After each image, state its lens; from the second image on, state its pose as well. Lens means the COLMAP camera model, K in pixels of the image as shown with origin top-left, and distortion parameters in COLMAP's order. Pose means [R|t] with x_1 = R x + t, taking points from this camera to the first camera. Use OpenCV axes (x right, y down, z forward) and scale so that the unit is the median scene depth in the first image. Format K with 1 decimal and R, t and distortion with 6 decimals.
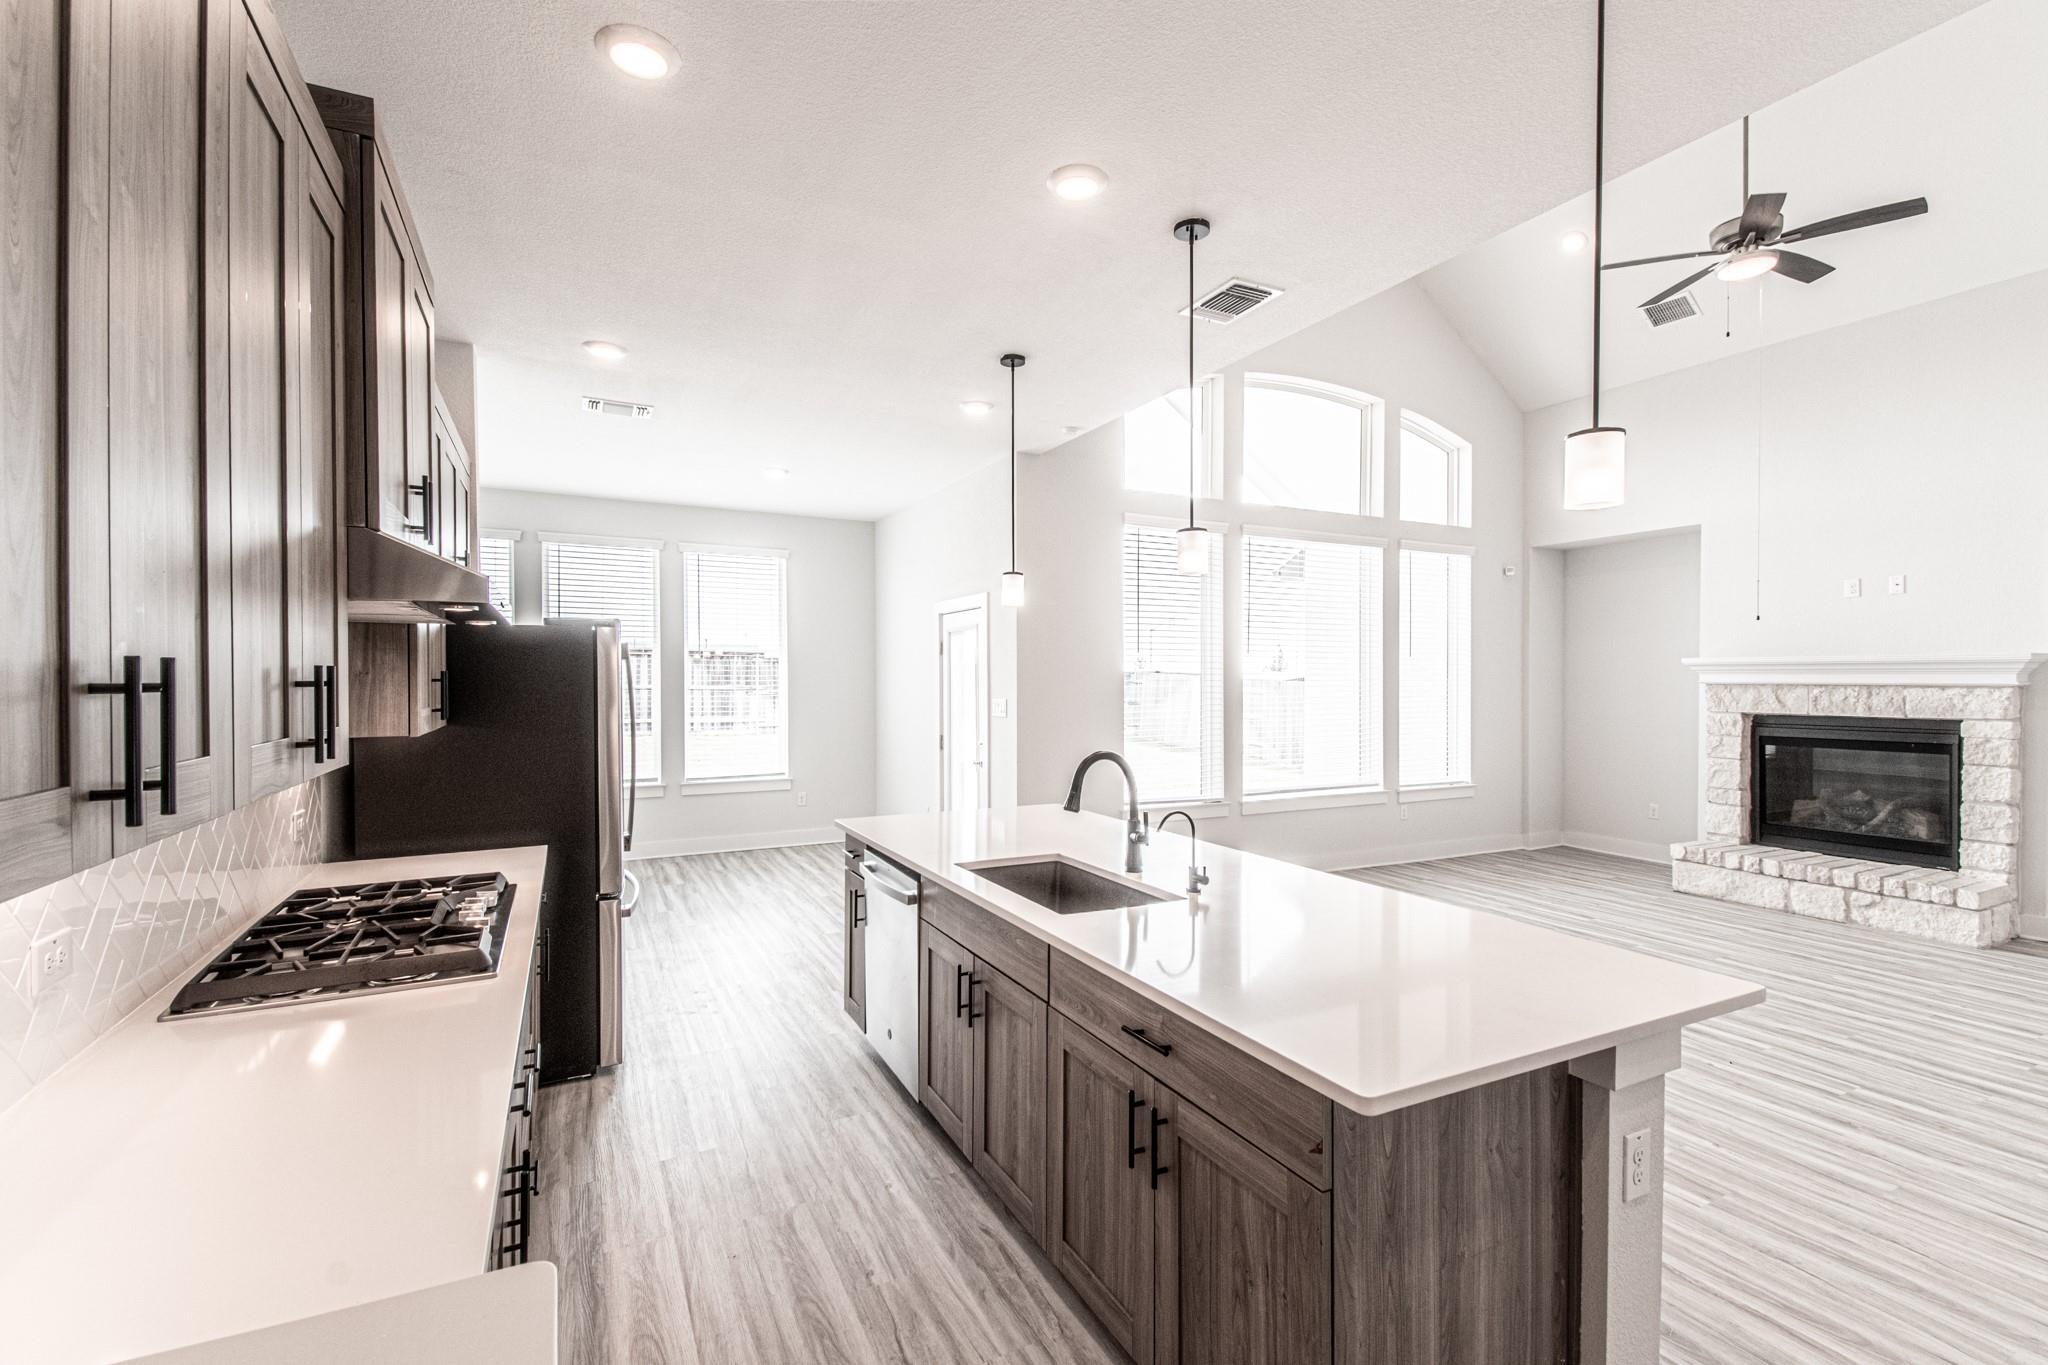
lens RADIAL K [[892.8, 0, 1000.0], [0, 892.8, 684.6], [0, 0, 1]] dist [0.022160, -0.019373]
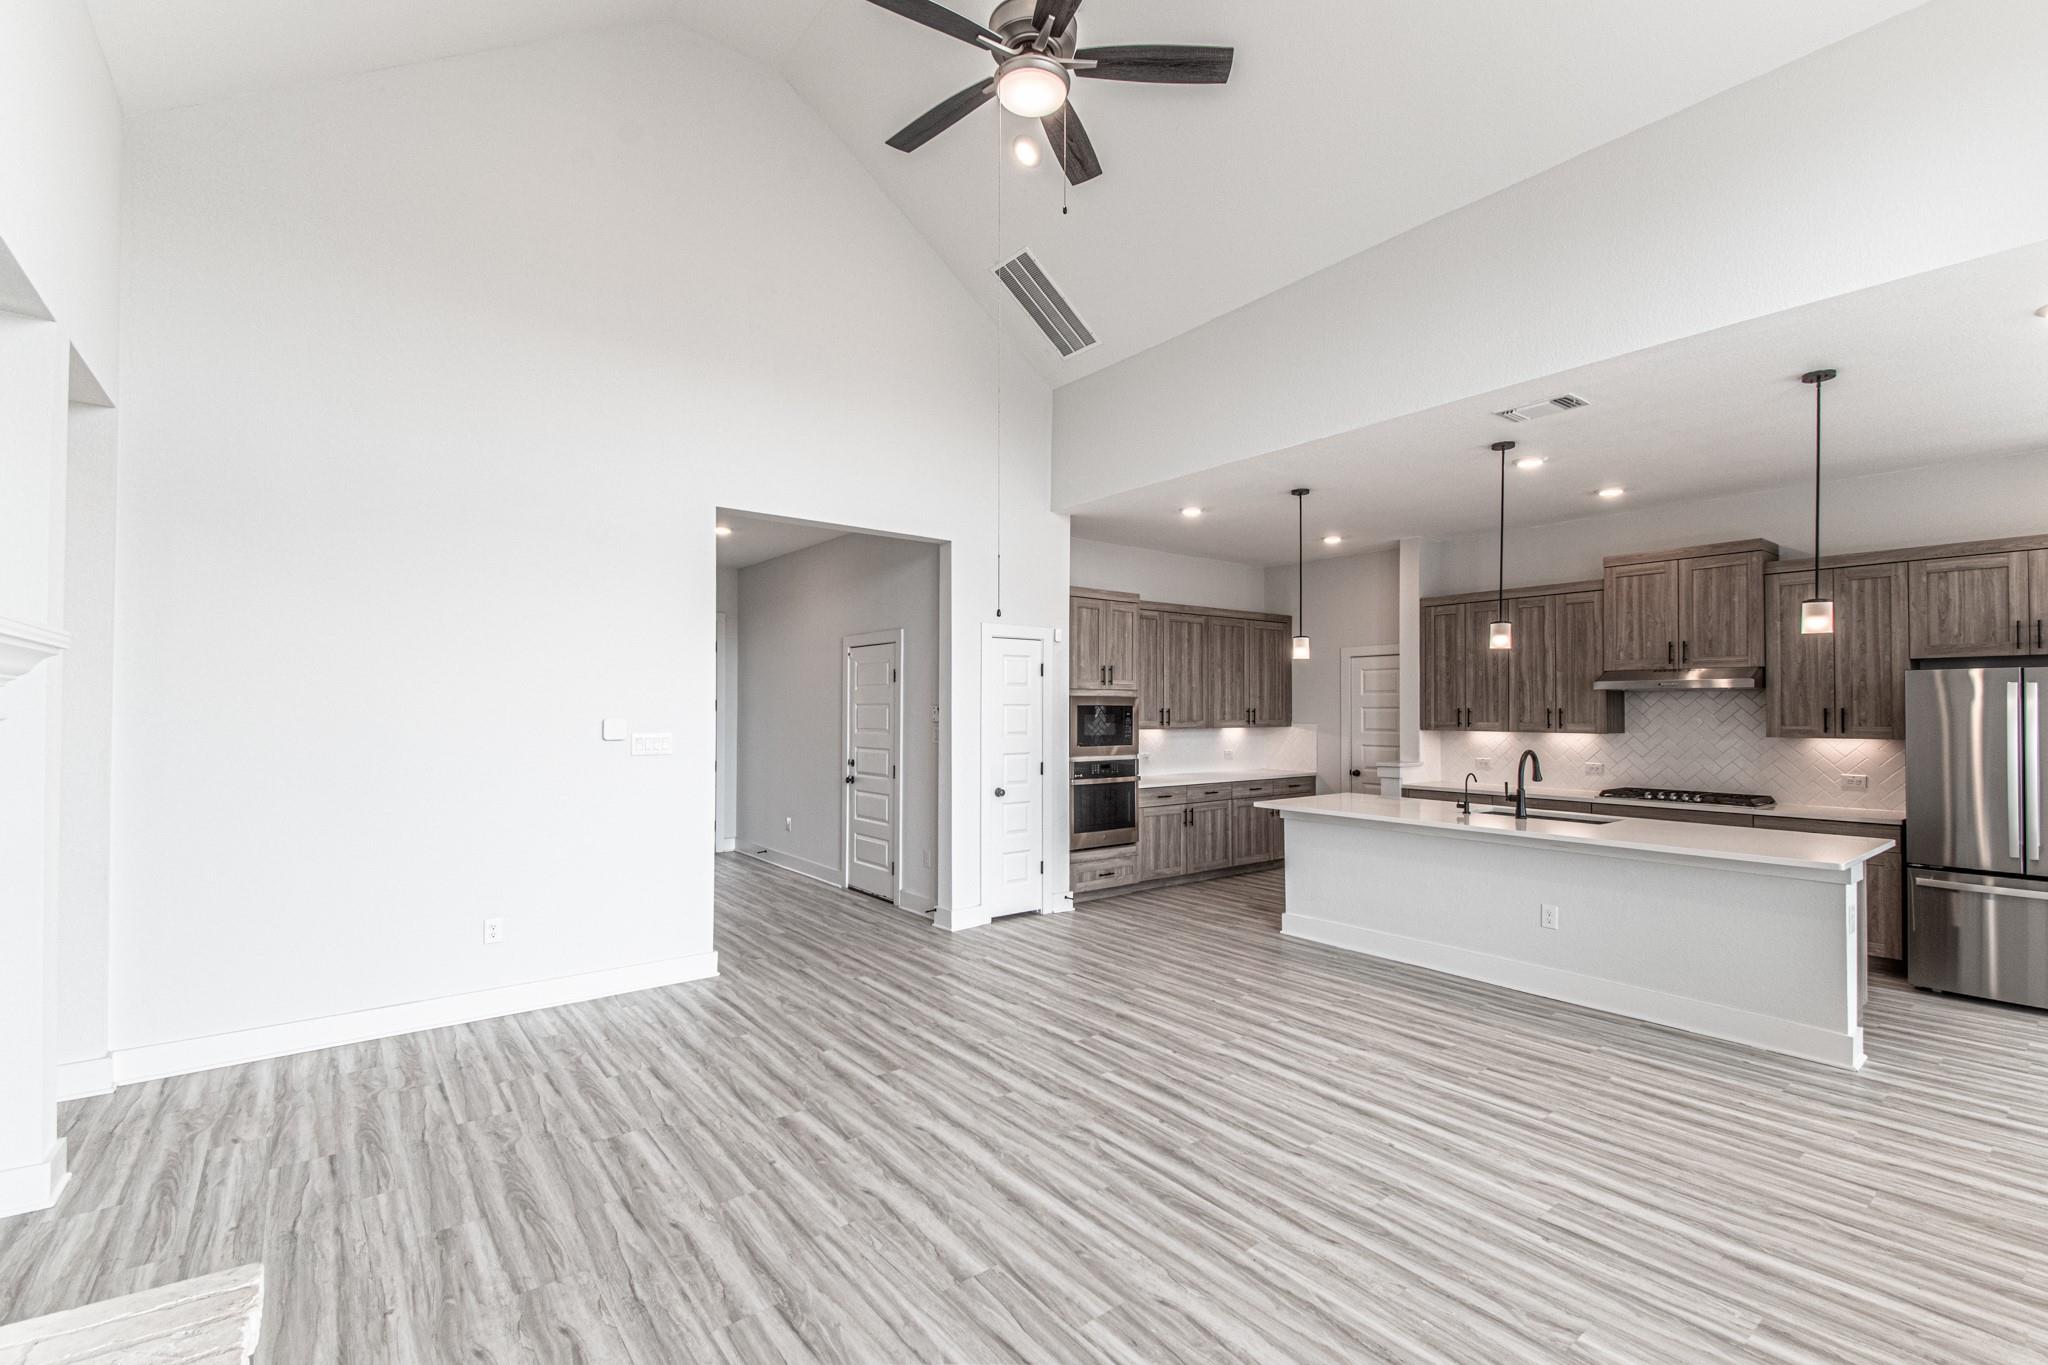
lens RADIAL K [[887.3, 0, 1030.7], [0, 887.3, 710.3], [0, 0, 1]] dist [0.029635, -0.000396]
pose [[-0.975432, -0.003343, -0.220277, 1.173376], [-0.005744, 0.999931, 0.010258, -0.012986], [0.220228, 0.011271, -0.975383, 1.973077]]
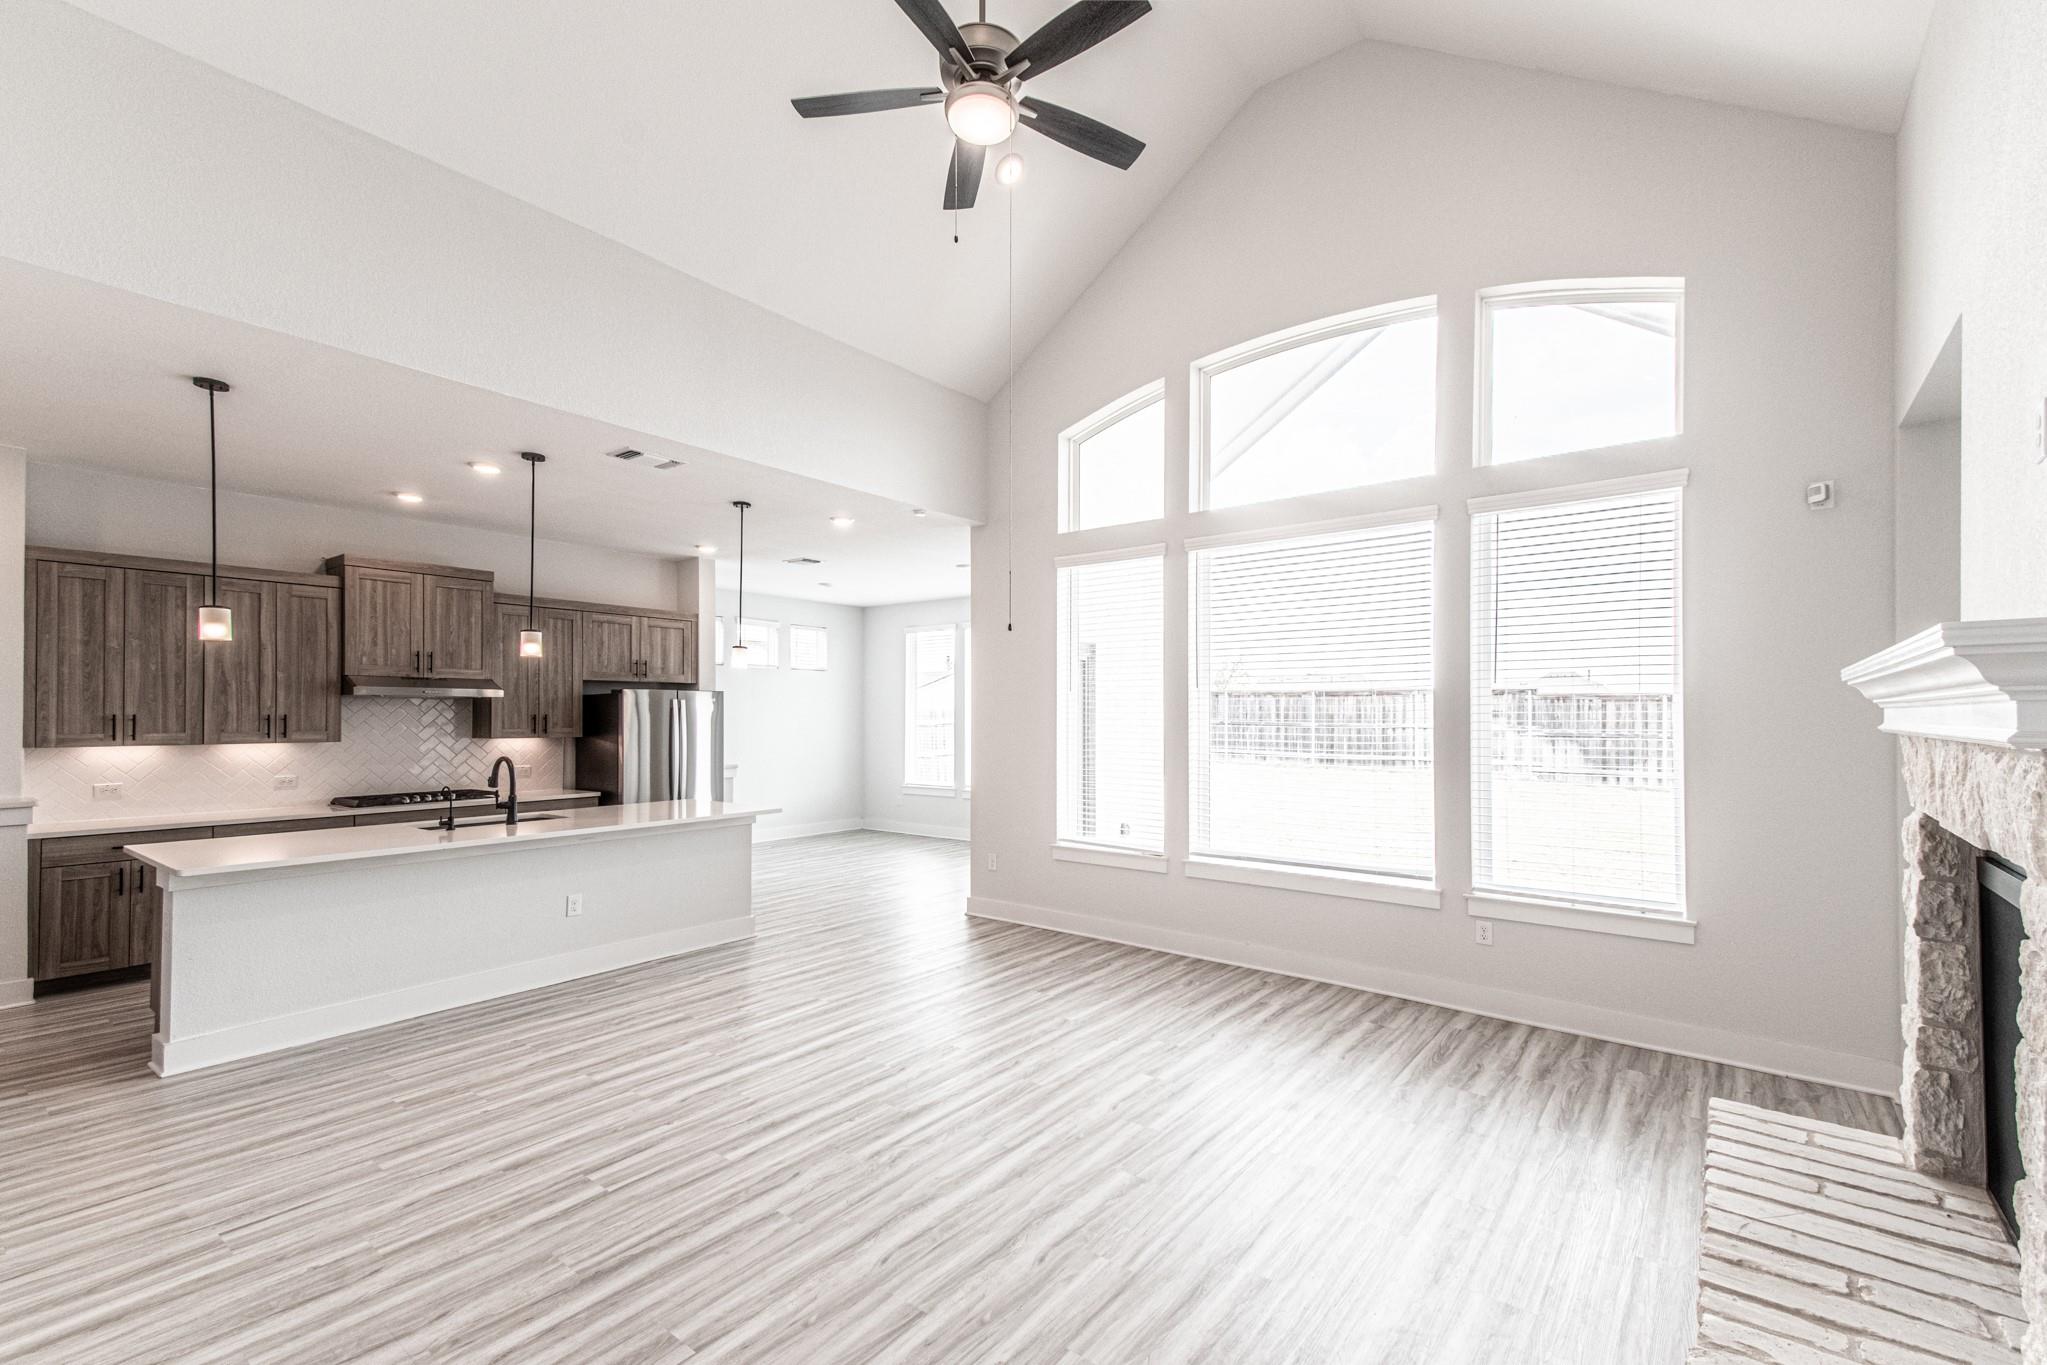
lens RADIAL K [[886.9, 0, 1030.2], [0, 886.9, 710.3], [0, 0, 1]] dist [0.029635, -0.000396]
pose [[0.450362, -0.005738, -0.892828, 1.750129], [-0.007700, 0.999917, -0.010310, -0.005774], [0.892813, 0.011518, 0.450281, 0.879717]]
